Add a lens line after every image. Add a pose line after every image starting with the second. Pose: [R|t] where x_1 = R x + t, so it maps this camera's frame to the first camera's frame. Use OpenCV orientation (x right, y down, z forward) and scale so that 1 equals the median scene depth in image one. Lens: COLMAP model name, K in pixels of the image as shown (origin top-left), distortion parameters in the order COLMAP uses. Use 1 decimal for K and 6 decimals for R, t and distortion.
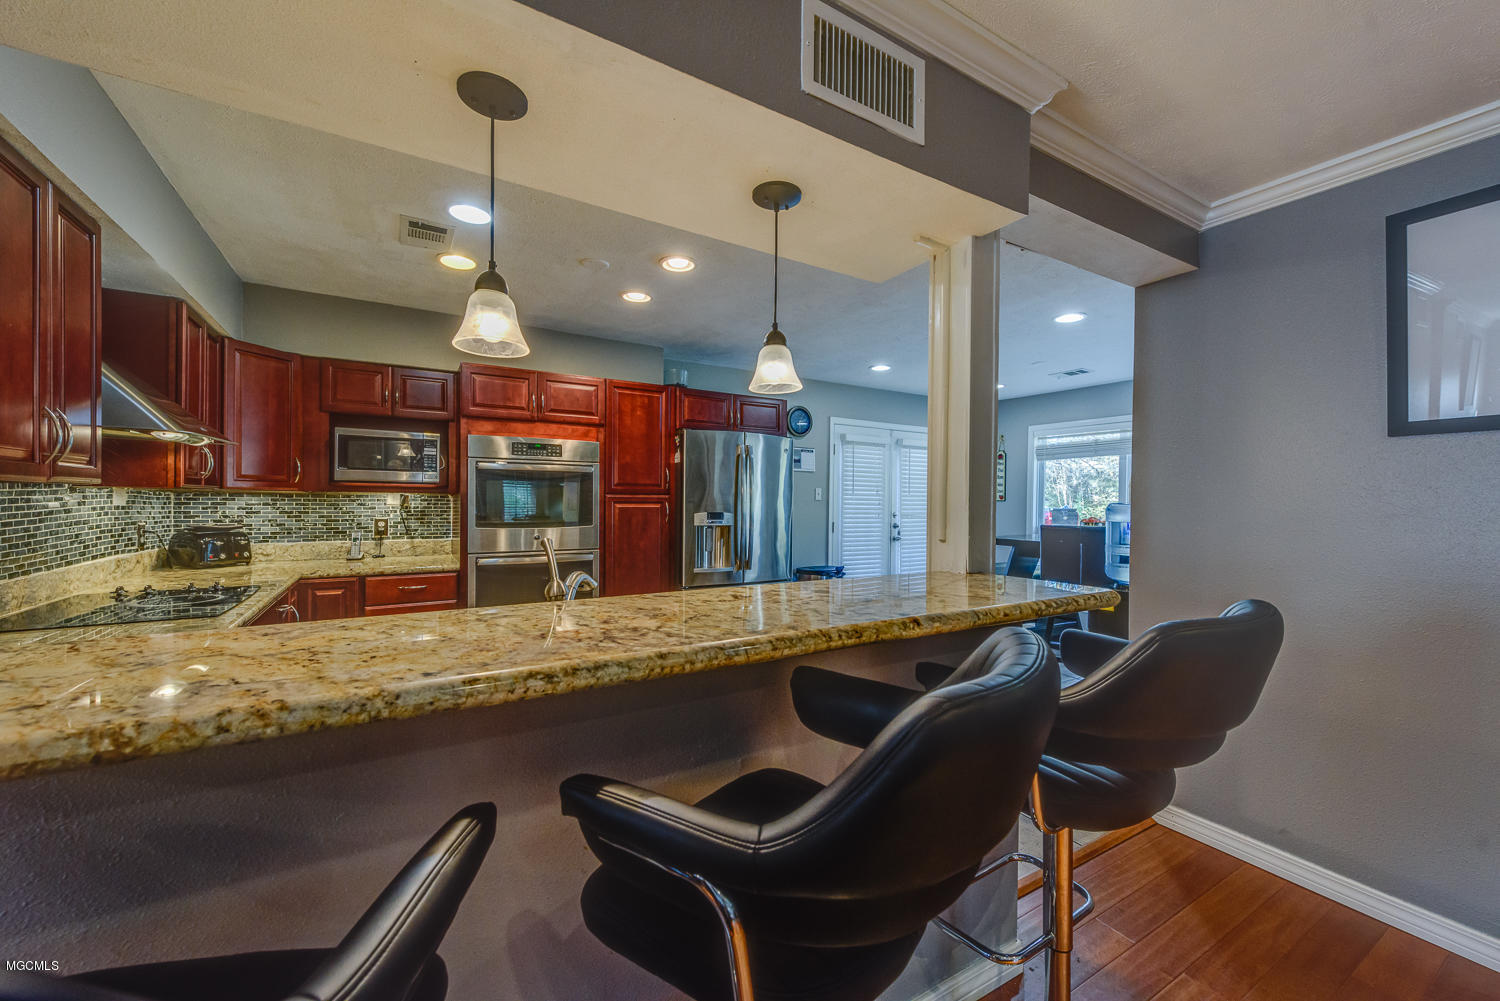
lens RADIAL K [[586.8, 0, 753.1], [0, 586.8, 499.0], [0, 0, 1]] dist [0.008214, -0.001167]
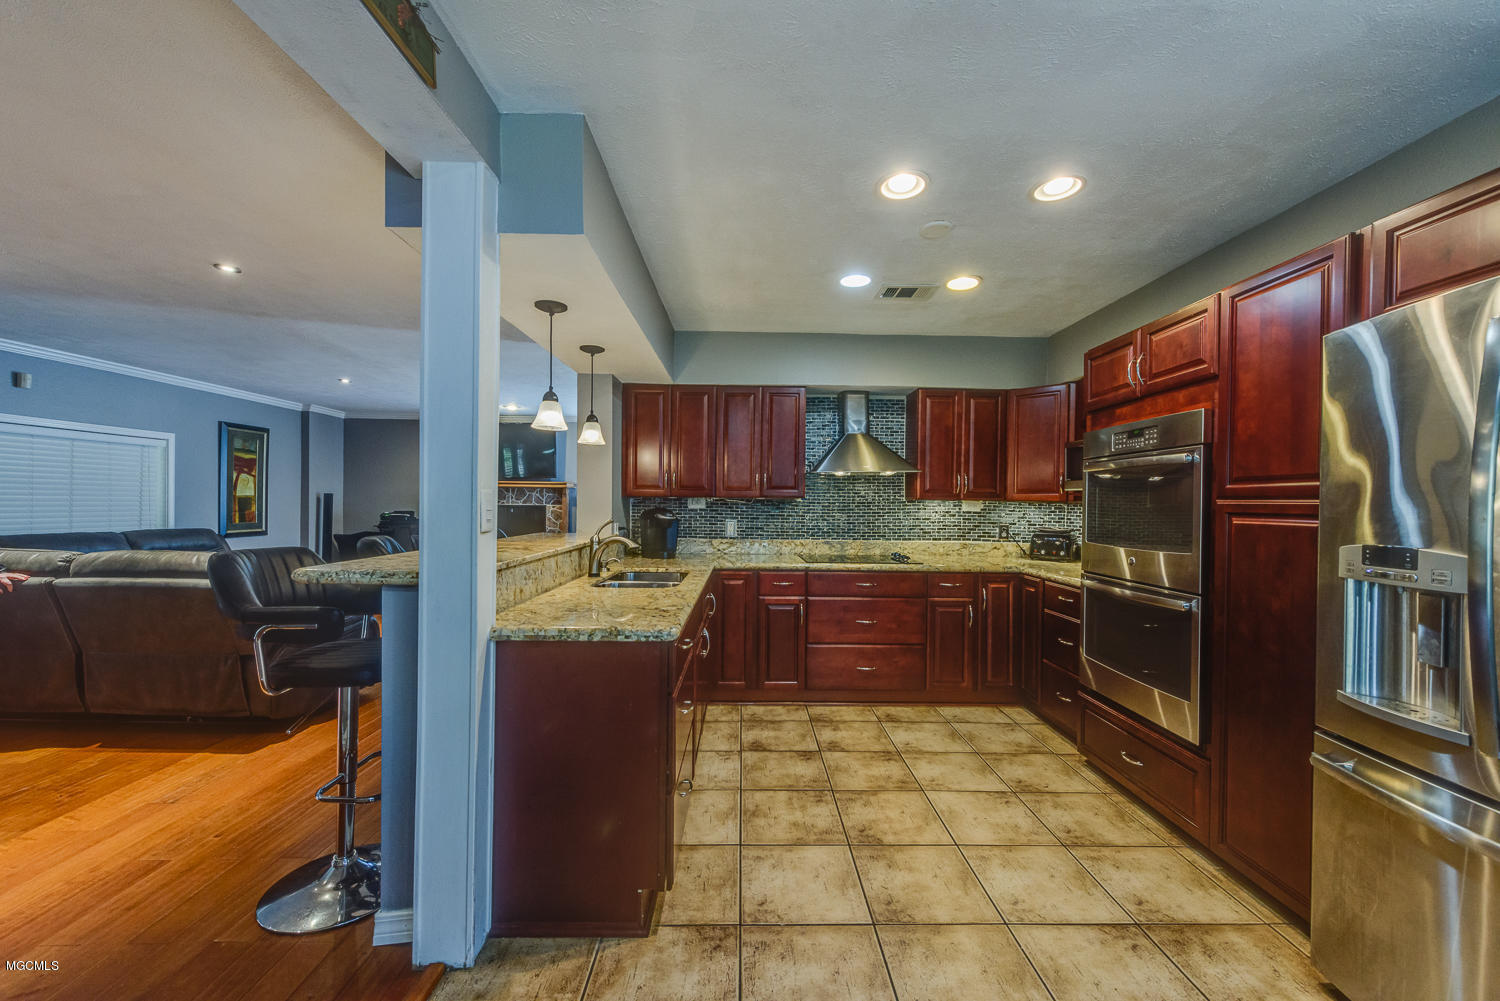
lens RADIAL K [[586.8, 0, 758.4], [0, 586.8, 502.2], [0, 0, 1]] dist [0.008214, -0.001167]
pose [[-0.493698, -0.015259, -0.869499, 0.451335], [-0.016307, 0.999833, -0.008288, 0.006667], [0.869480, 0.010087, -0.493864, 0.907659]]
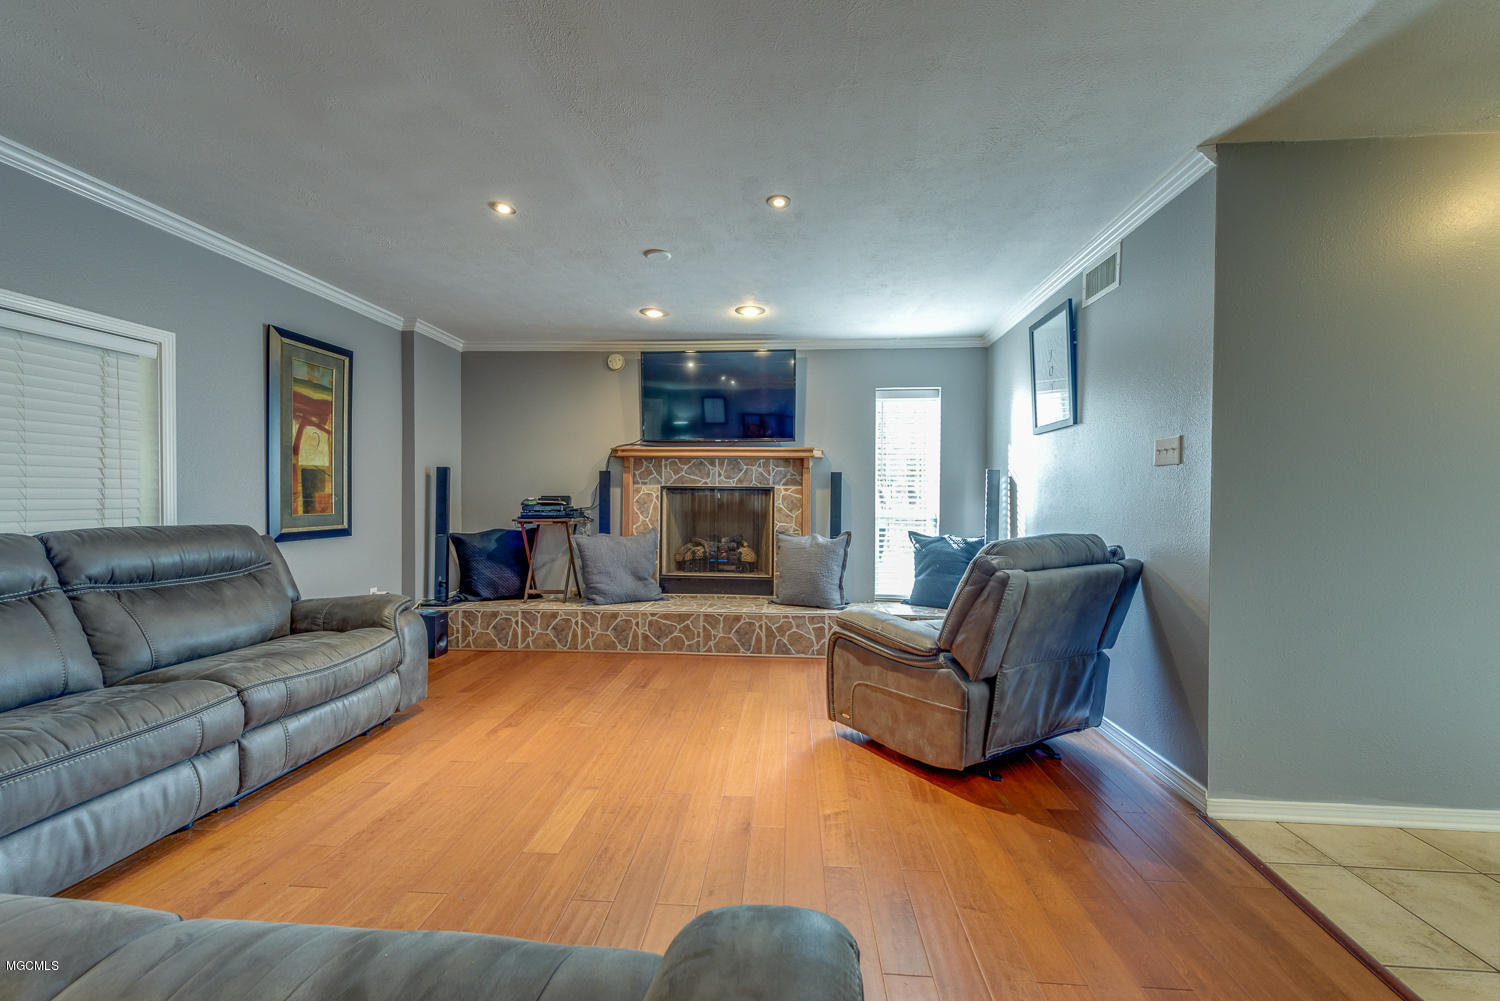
lens RADIAL K [[586.8, 0, 747.5], [0, 586.8, 499.6], [0, 0, 1]] dist [0.008214, -0.001167]
pose [[-0.586265, -0.008704, -0.810073, 0.348584], [-0.014615, 0.999893, -0.000166, 0.016032], [0.809988, 0.011742, -0.586329, 0.643152]]
